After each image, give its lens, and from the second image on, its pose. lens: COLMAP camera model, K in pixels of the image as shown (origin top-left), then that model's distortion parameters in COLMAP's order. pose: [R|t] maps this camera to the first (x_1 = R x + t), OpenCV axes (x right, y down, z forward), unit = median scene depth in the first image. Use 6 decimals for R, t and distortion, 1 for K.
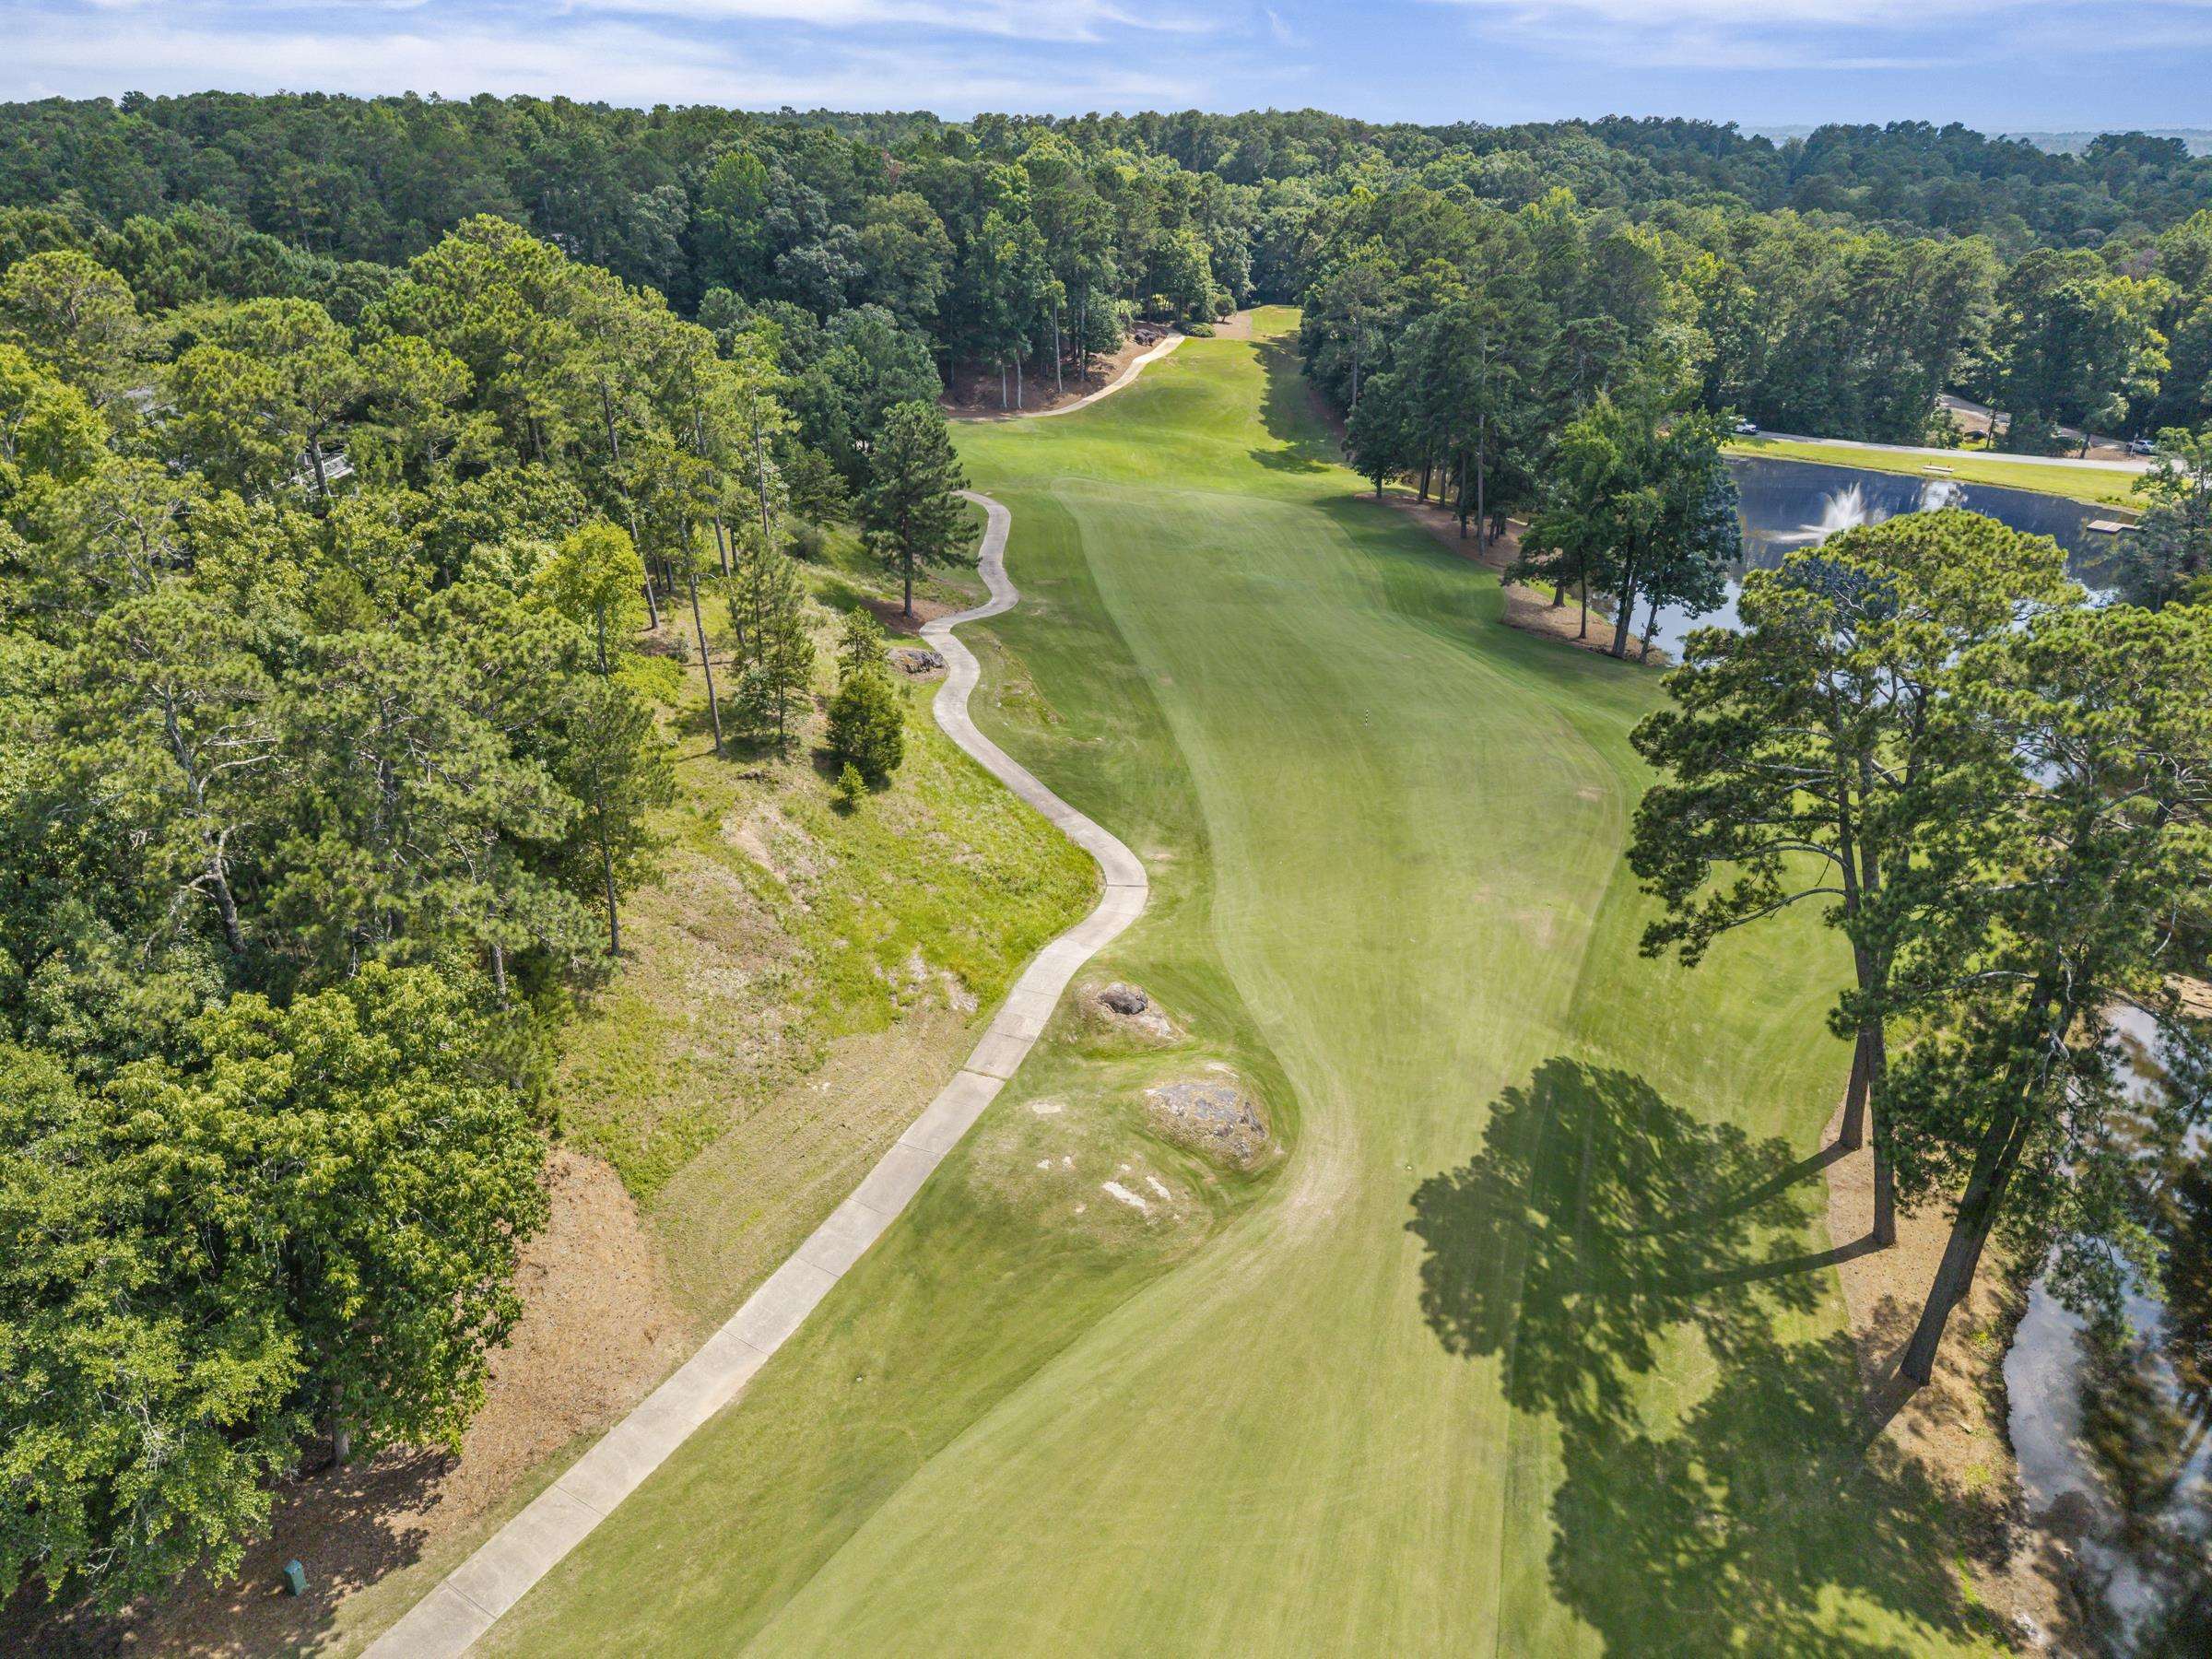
lens RADIAL K [[1495.5, 0, 1106.0], [0, 1495.5, 829.5], [0, 0, 1]] dist [0.148980, -0.149337]
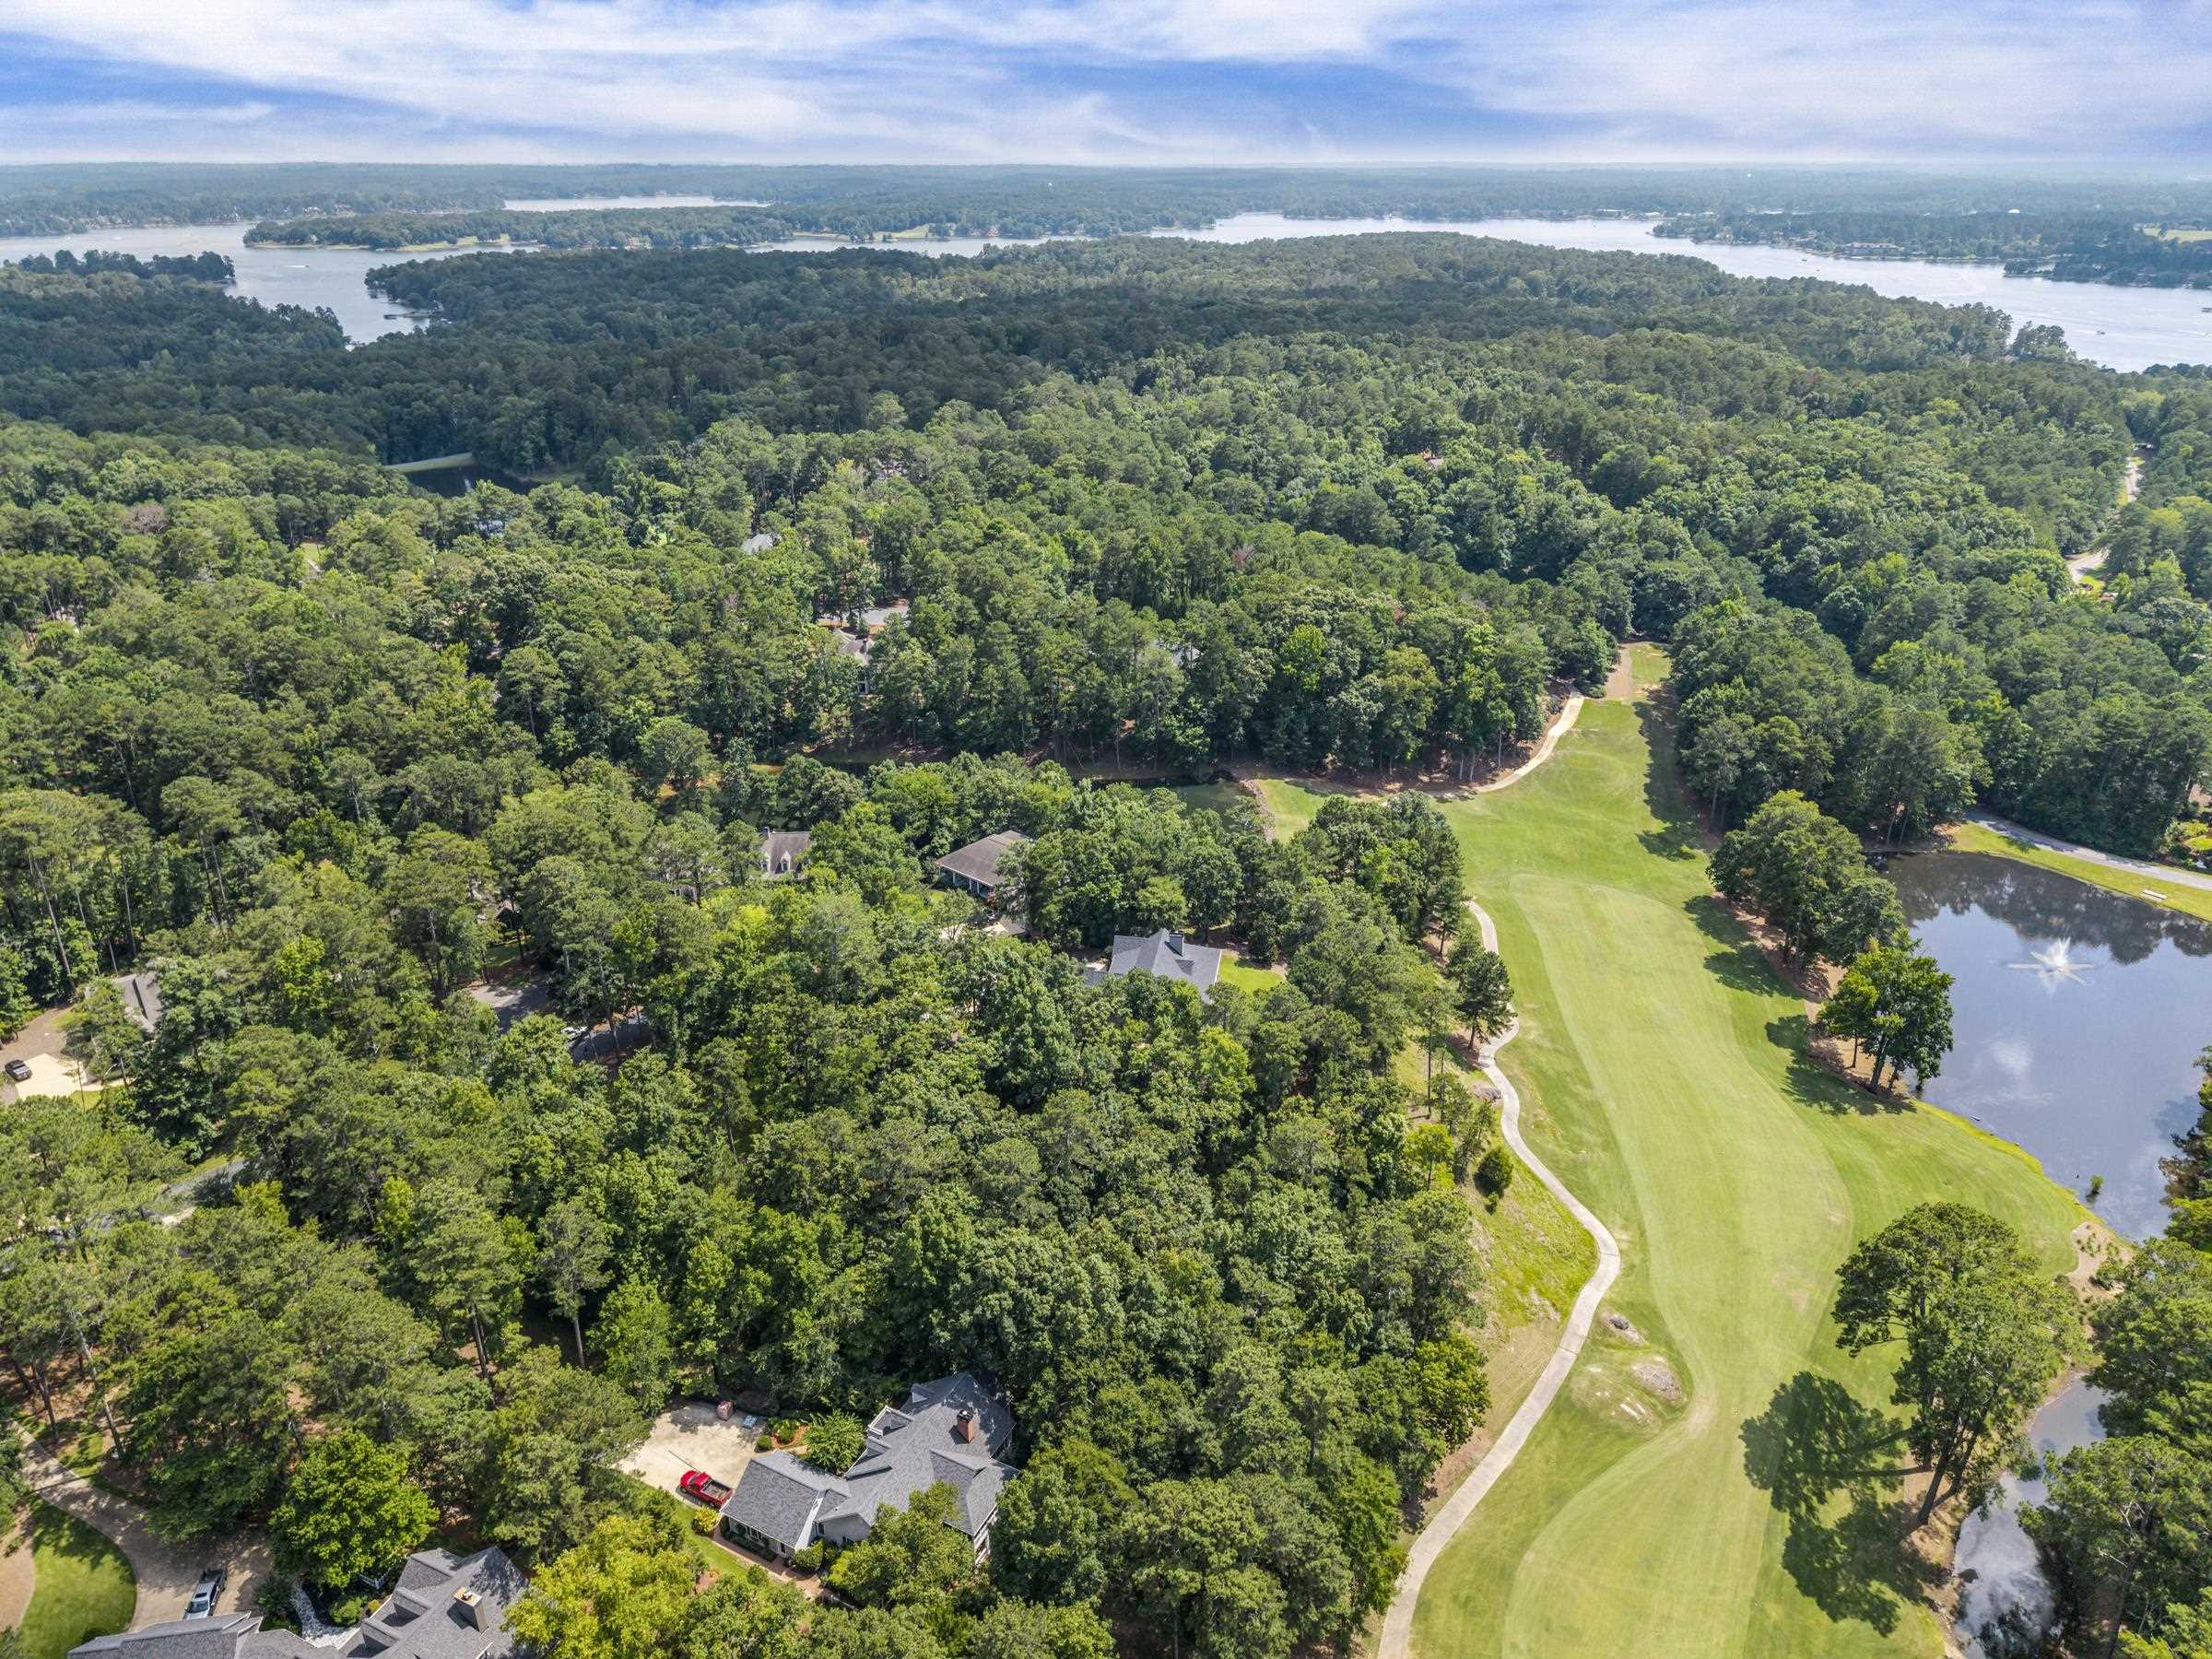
lens RADIAL K [[1572.8, 0, 1111.4], [0, 1572.8, 796.7], [0, 0, 1]] dist [0.045910, 0.003138]
pose [[0.981655, 0.077244, -0.174316, -0.449105], [-0.083887, 0.995991, -0.031058, -0.637485], [0.171218, 0.045112, 0.984200, -1.877772]]
